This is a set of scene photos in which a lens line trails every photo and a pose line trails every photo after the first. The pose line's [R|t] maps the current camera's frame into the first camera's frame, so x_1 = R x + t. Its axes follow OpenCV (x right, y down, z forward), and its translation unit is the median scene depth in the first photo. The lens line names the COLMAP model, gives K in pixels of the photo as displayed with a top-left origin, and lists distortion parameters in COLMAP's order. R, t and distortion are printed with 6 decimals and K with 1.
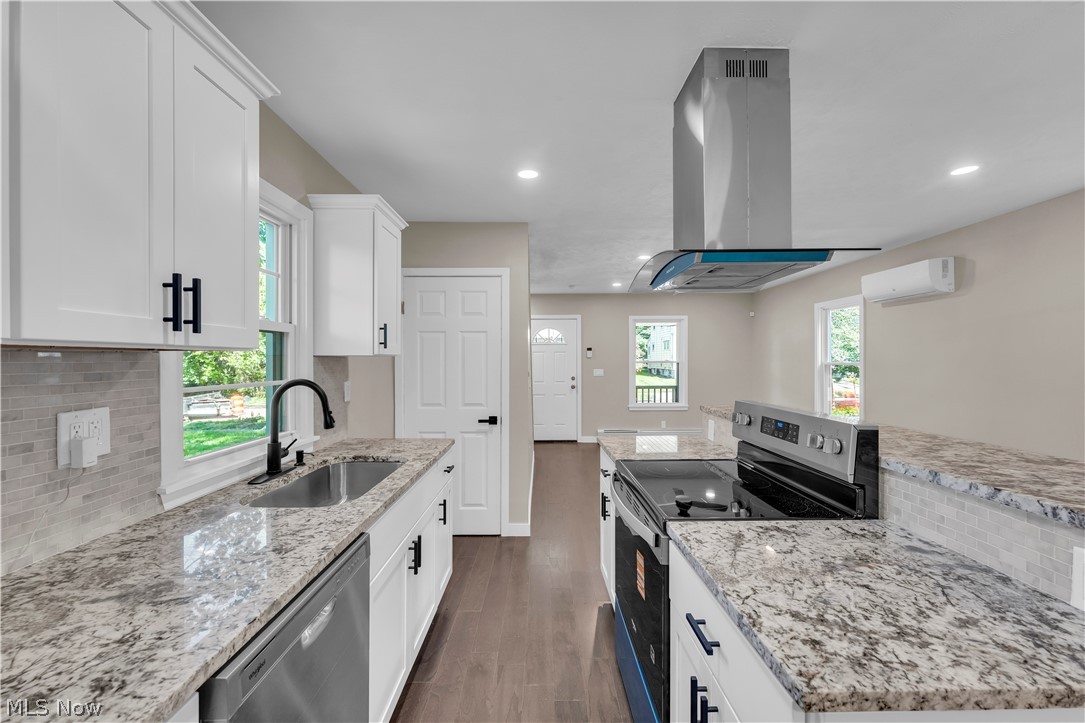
lens RADIAL K [[442.2, 0, 544.1], [0, 442.2, 359.1], [0, 0, 1]] dist [-0.007111, 0.000342]
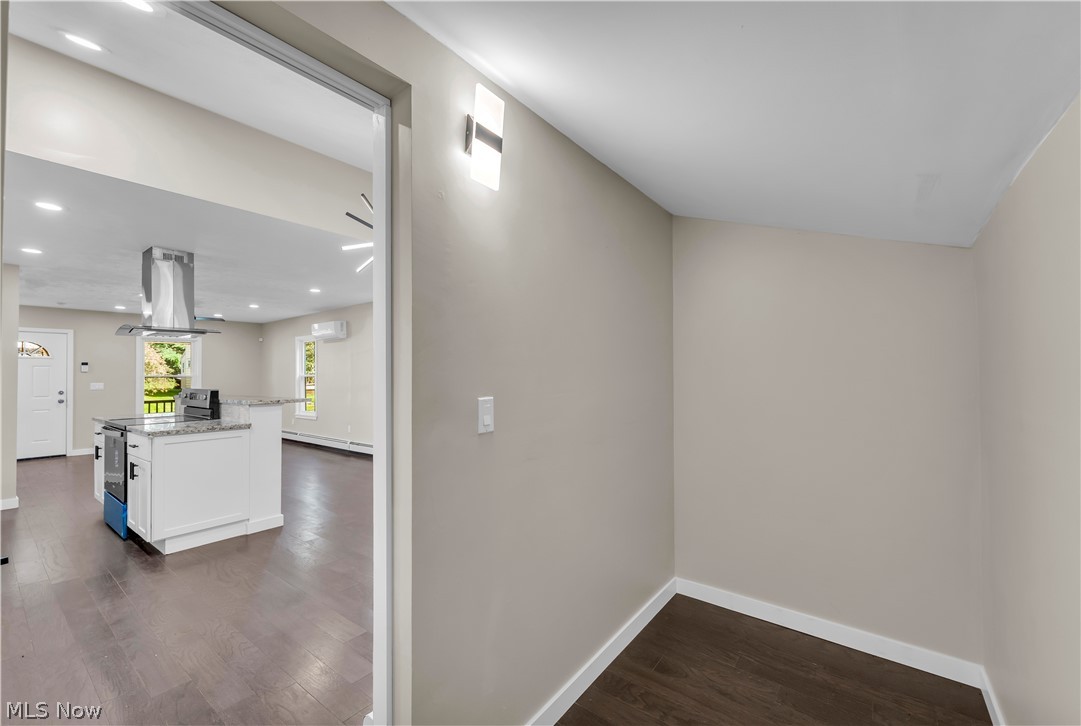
lens RADIAL K [[439.3, 0, 538.0], [0, 439.3, 369.7], [0, 0, 1]] dist [-0.001076, -0.000165]
pose [[0.616806, 0.009410, 0.787059, -0.099978], [0.004584, 0.999869, -0.015548, 0.023850], [-0.787102, 0.013198, 0.616682, -0.915816]]
